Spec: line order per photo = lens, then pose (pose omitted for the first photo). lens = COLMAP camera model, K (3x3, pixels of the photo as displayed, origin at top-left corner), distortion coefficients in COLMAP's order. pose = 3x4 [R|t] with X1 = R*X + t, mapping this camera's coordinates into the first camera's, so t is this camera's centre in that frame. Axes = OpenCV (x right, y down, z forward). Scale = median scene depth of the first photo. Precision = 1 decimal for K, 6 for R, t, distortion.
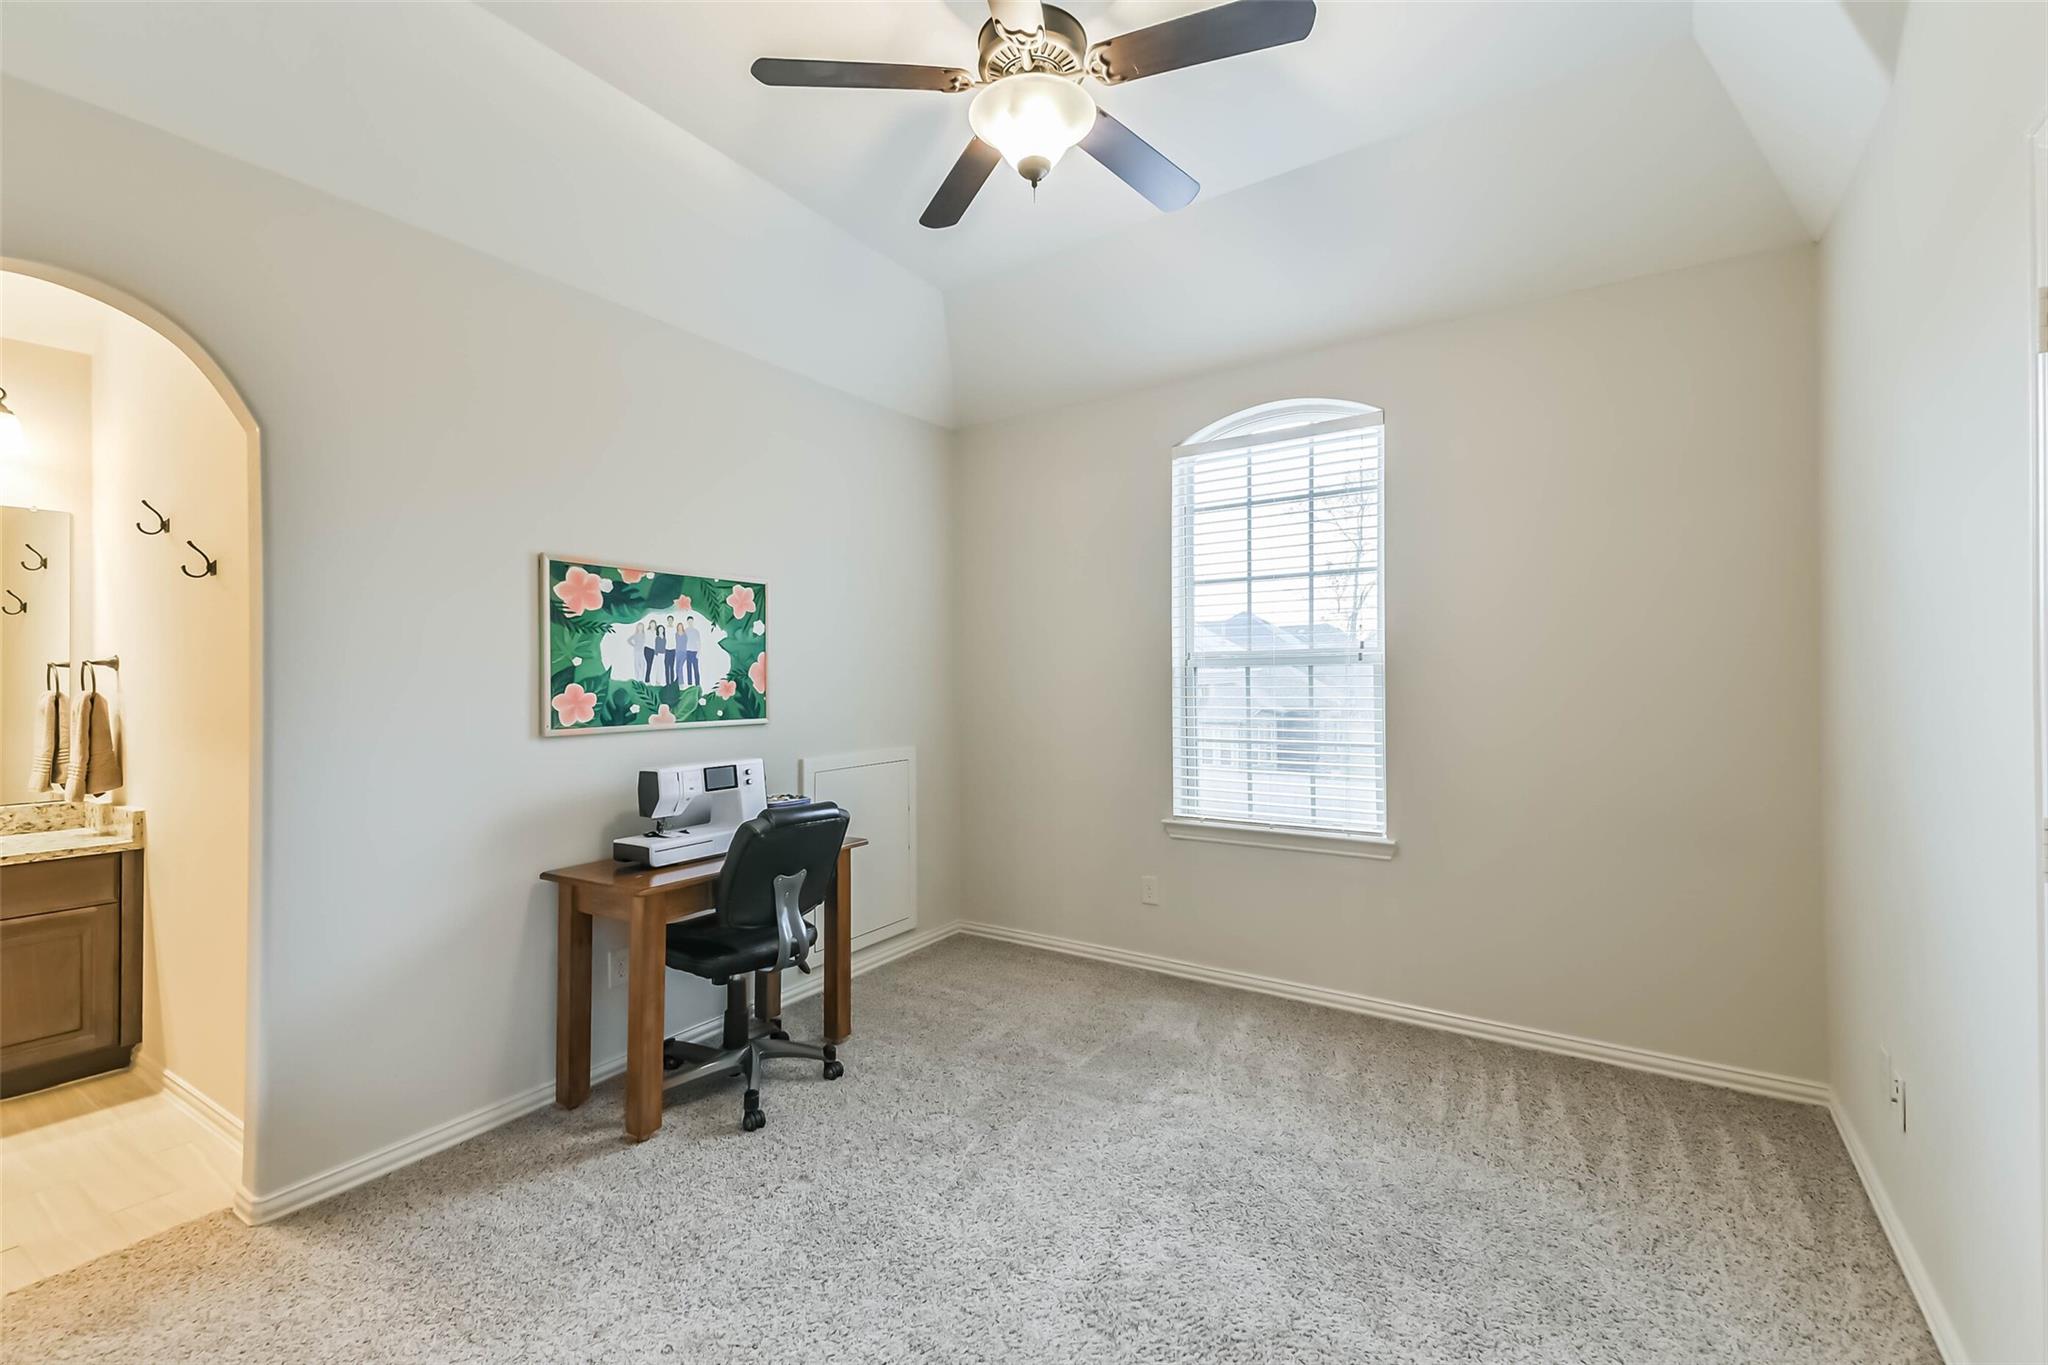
lens RADIAL K [[889.7, 0, 1028.7], [0, 889.7, 679.1], [0, 0, 1]] dist [0.102122, -0.039323]
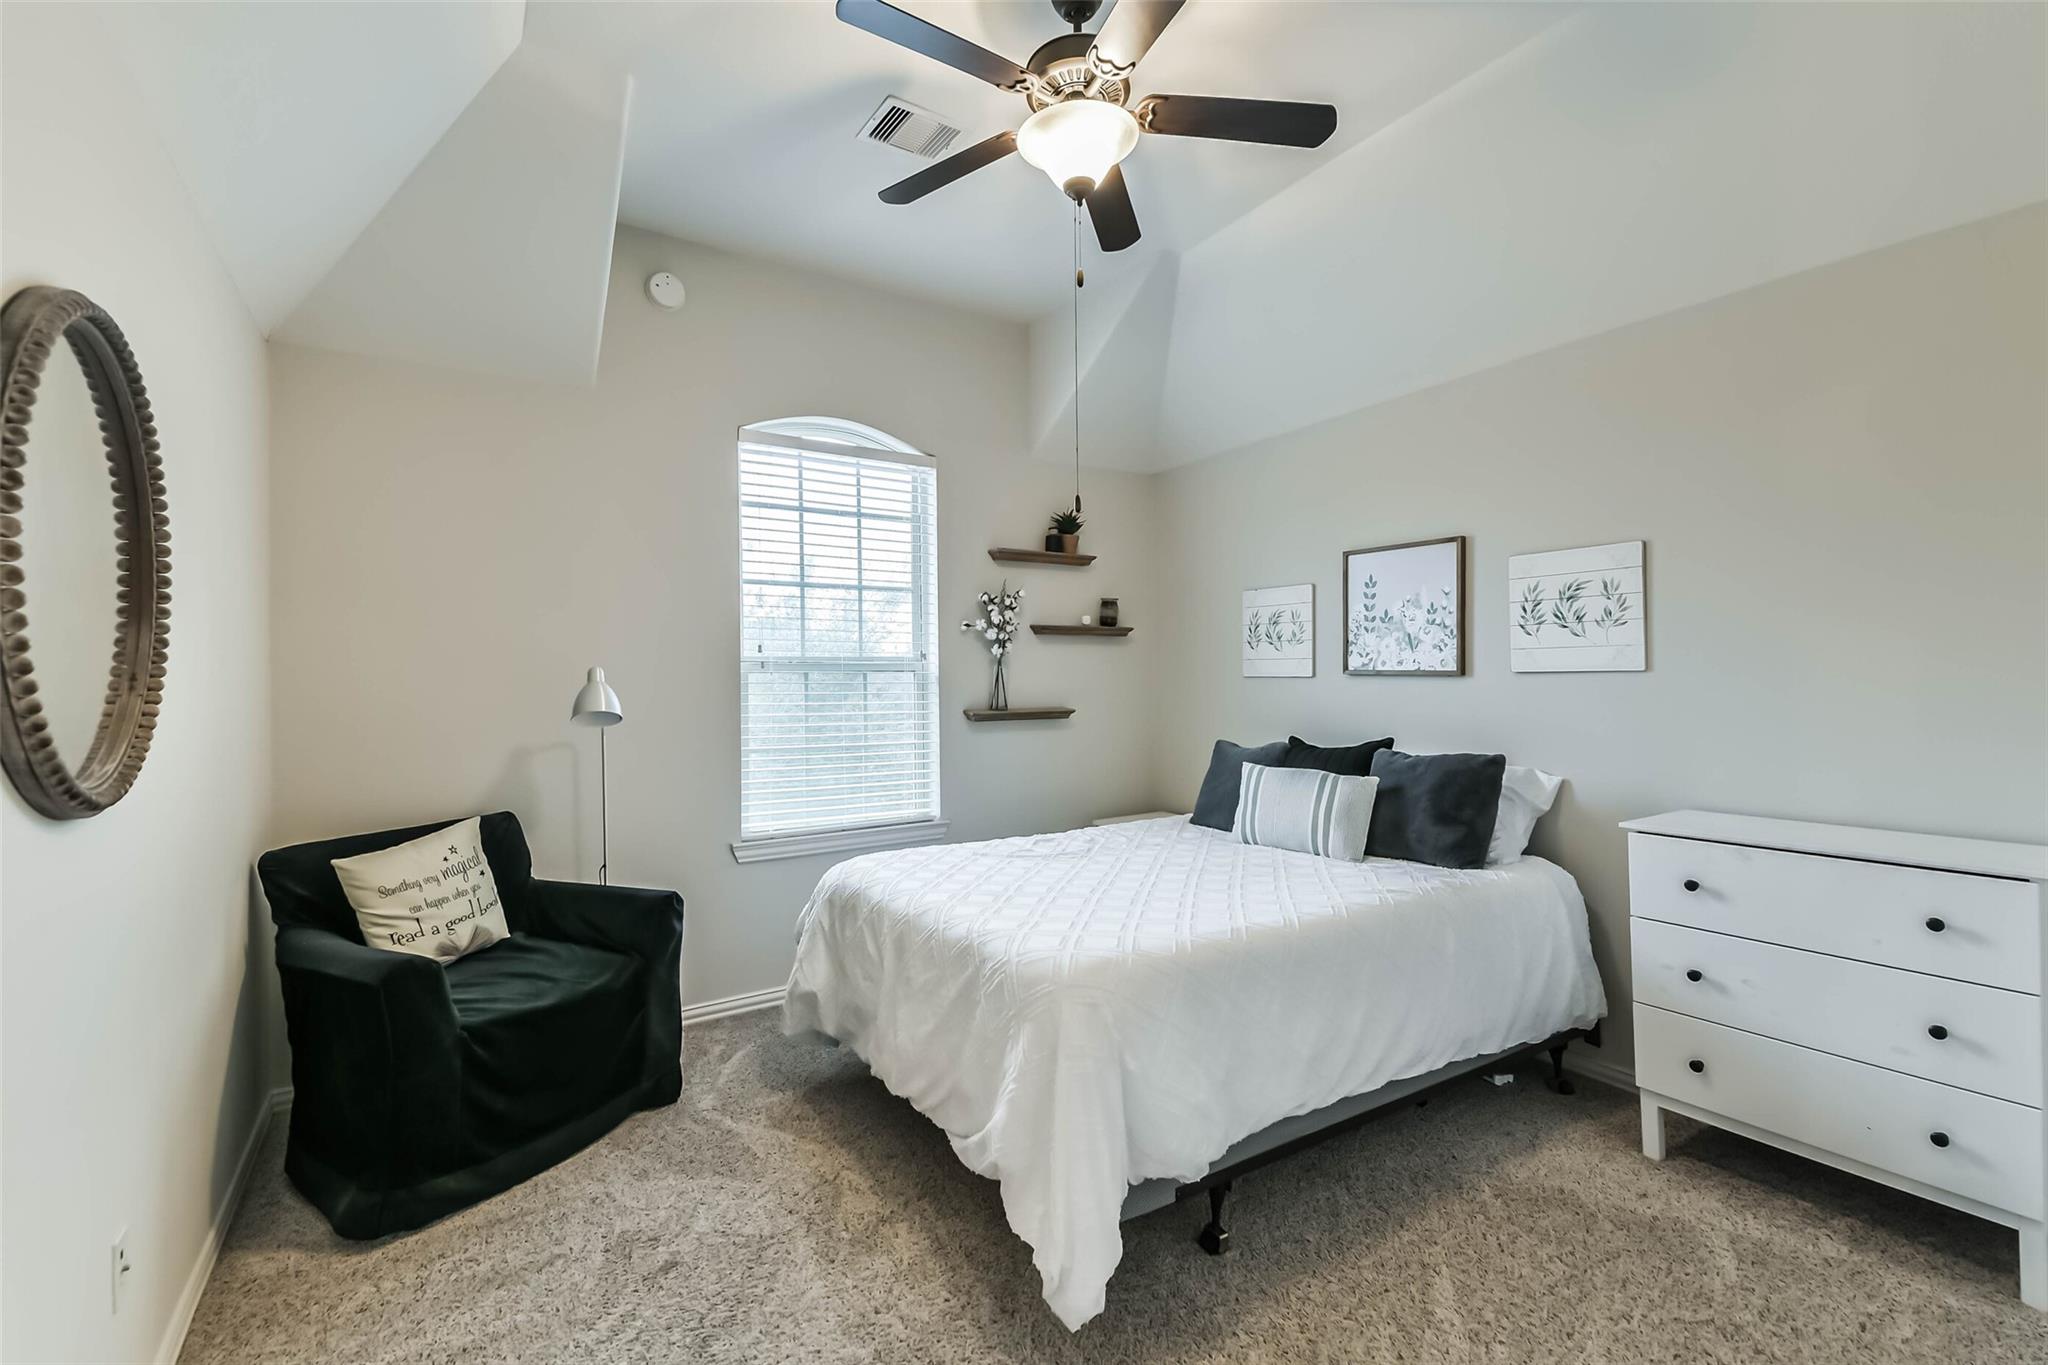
lens RADIAL K [[889.7, 0, 1028.7], [0, 889.7, 679.1], [0, 0, 1]] dist [0.102122, -0.039323]
pose [[0.394895, 0.010427, 0.918667, -0.562282], [0.002873, 0.999917, -0.012584, 0.006340], [-0.918722, 0.007608, 0.394832, 0.382805]]
